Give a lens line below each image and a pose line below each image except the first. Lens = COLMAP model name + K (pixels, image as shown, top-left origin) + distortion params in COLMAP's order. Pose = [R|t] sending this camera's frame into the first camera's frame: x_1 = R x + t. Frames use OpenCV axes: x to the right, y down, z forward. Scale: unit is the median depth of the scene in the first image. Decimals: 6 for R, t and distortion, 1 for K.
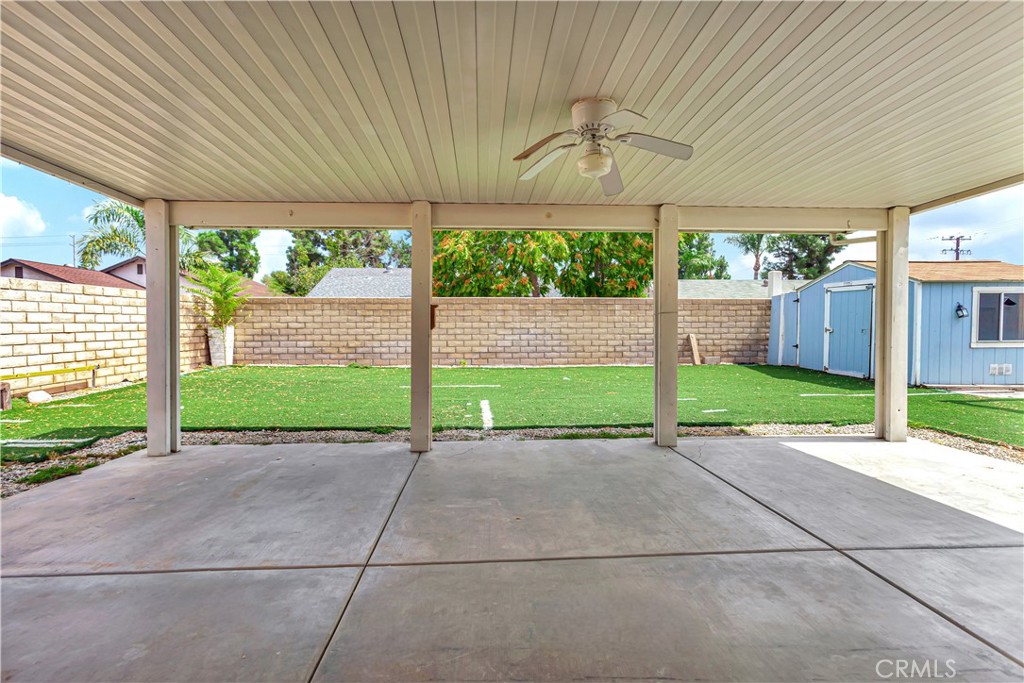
lens RADIAL K [[507.7, 0, 489.7], [0, 507.7, 339.4], [0, 0, 1]] dist [-0.000066, 0.000282]
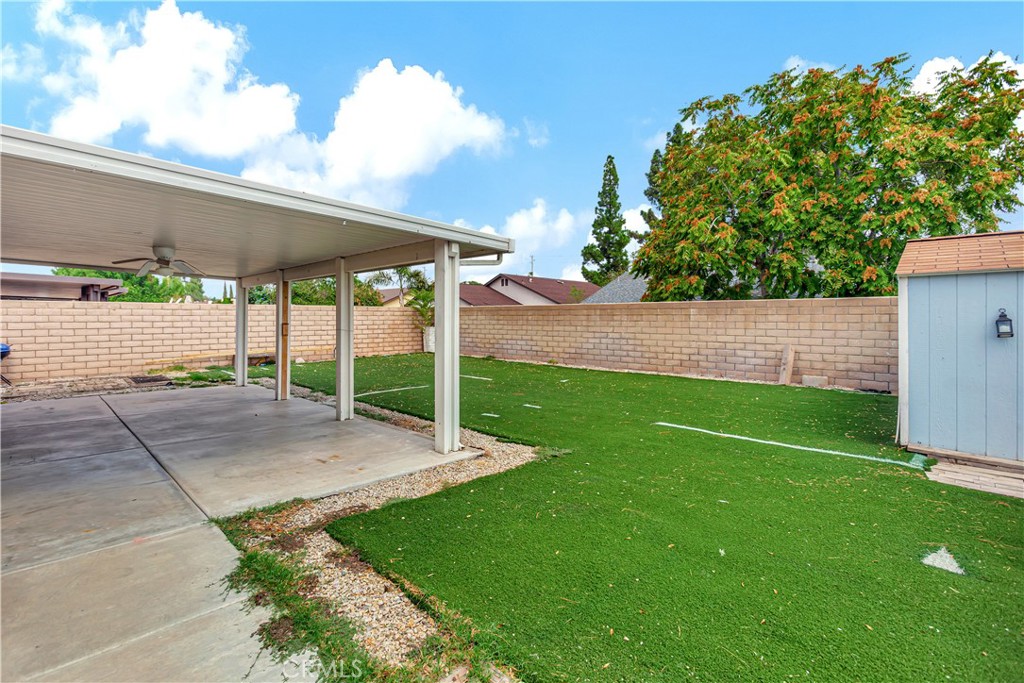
lens RADIAL K [[487.6, 0, 486.0], [0, 487.6, 331.4], [0, 0, 1]] dist [-0.003656, 0.000636]
pose [[0.647985, 0.023218, -0.761299, 0.678491], [-0.024117, 0.999660, 0.009960, -0.028238], [0.761271, 0.011906, 0.648324, 0.158319]]
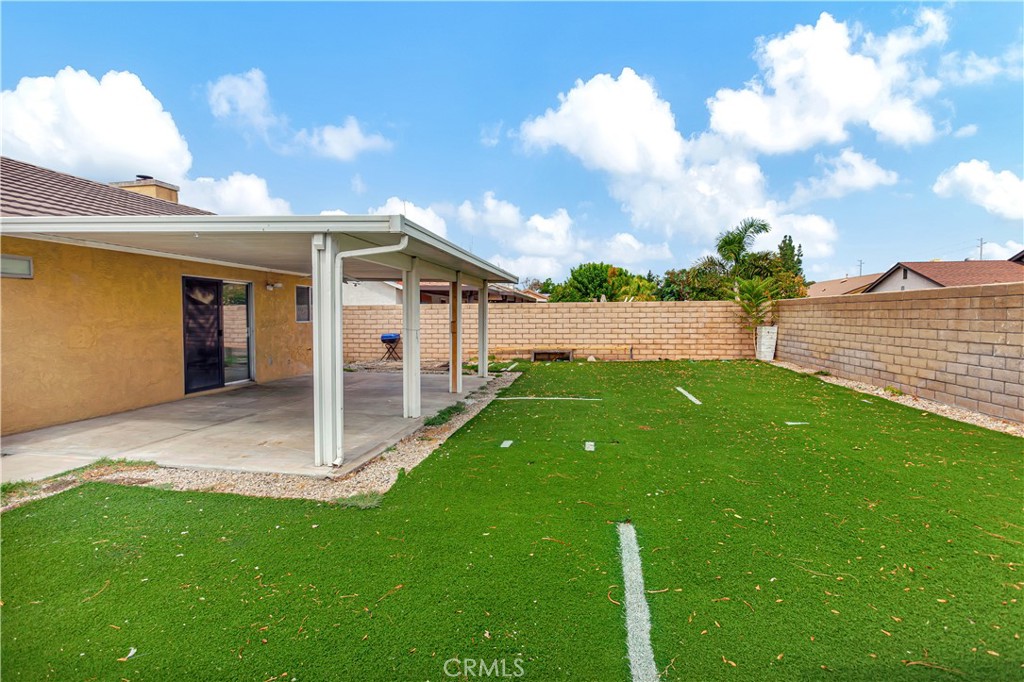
lens RADIAL K [[487.6, 0, 486.0], [0, 487.6, 330.9], [0, 0, 1]] dist [-0.003656, 0.000636]
pose [[-0.250418, 0.034137, -0.967536, 0.674398], [-0.023217, 0.998879, 0.041252, -0.043371], [0.967859, 0.032793, -0.249345, 0.628781]]
